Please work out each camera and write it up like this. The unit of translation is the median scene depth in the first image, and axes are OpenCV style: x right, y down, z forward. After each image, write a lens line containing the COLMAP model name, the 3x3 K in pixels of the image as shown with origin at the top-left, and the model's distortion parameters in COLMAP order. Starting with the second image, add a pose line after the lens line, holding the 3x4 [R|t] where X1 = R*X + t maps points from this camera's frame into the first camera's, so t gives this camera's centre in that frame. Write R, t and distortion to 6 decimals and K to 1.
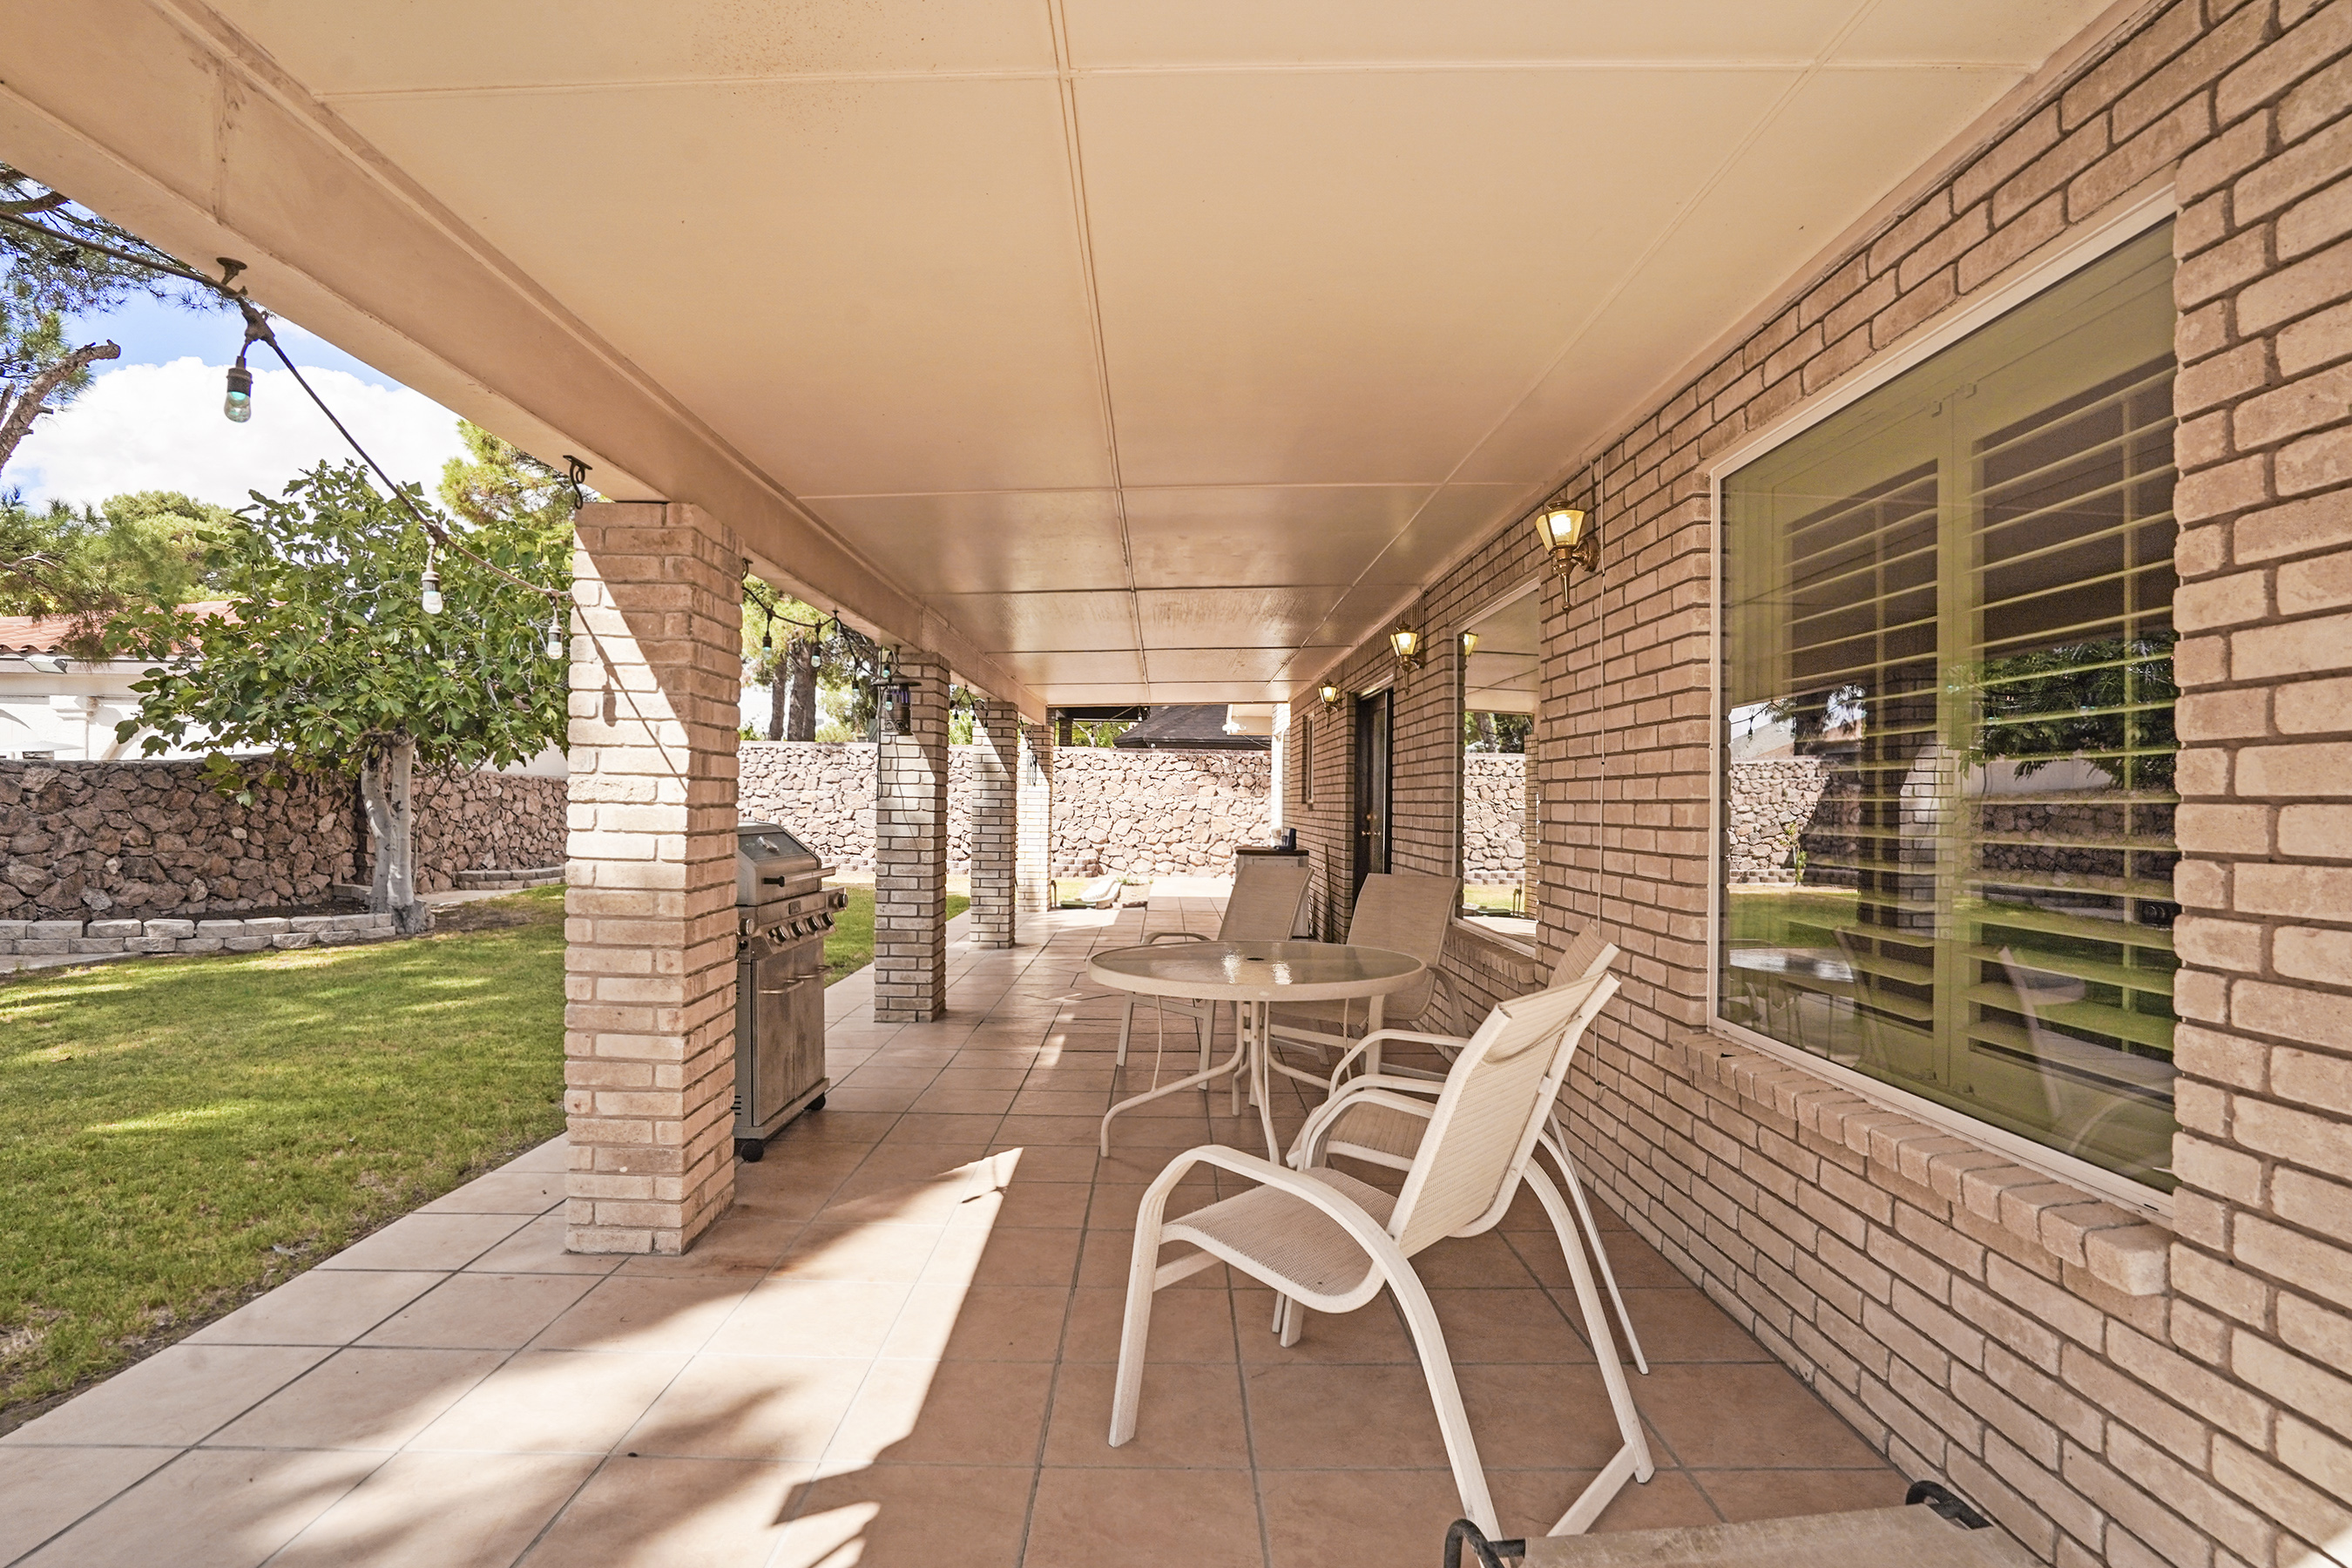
lens RADIAL K [[1146.7, 0, 1173.9], [0, 1146.7, 776.1], [0, 0, 1]] dist [0.001752, 0.000467]
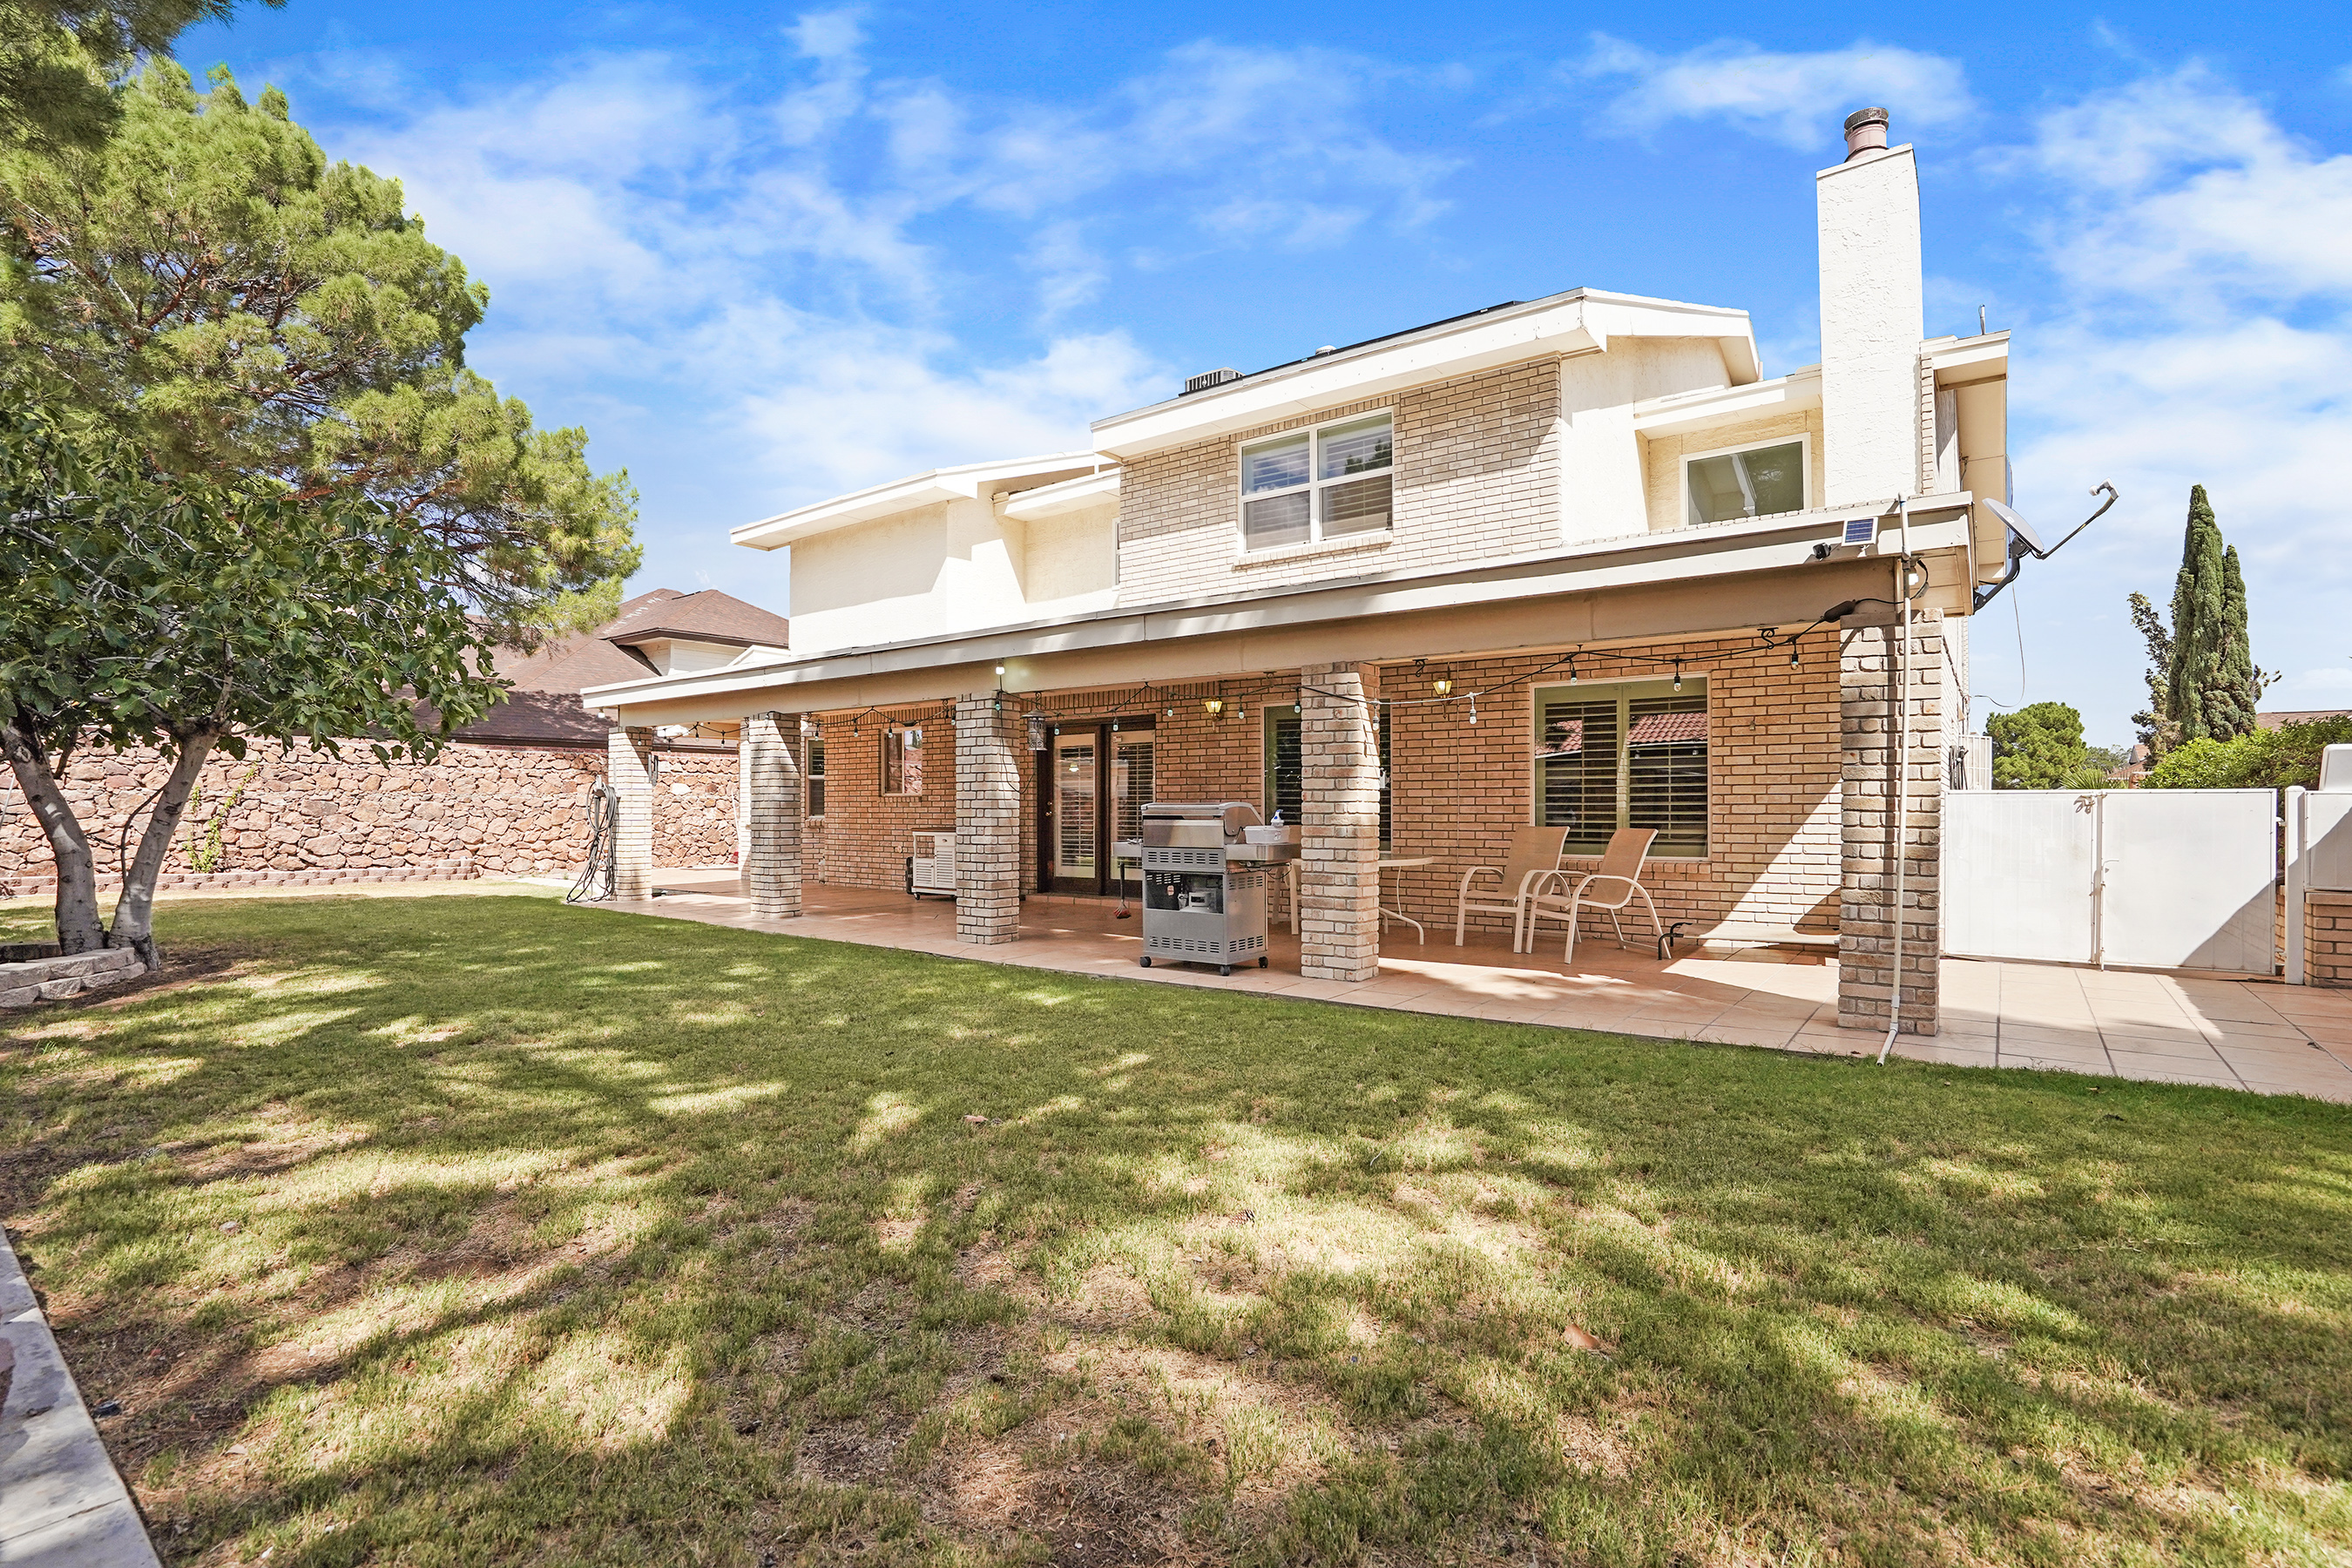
lens RADIAL K [[1092.0, 0, 1172.4], [0, 1092.0, 792.1], [0, 0, 1]] dist [-0.045770, 0.011666]
pose [[0.596648, -0.006076, 0.802480, -0.435831], [-0.006324, 0.999905, 0.012273, 0.000687], [-0.802478, -0.012398, 0.596553, -0.003074]]
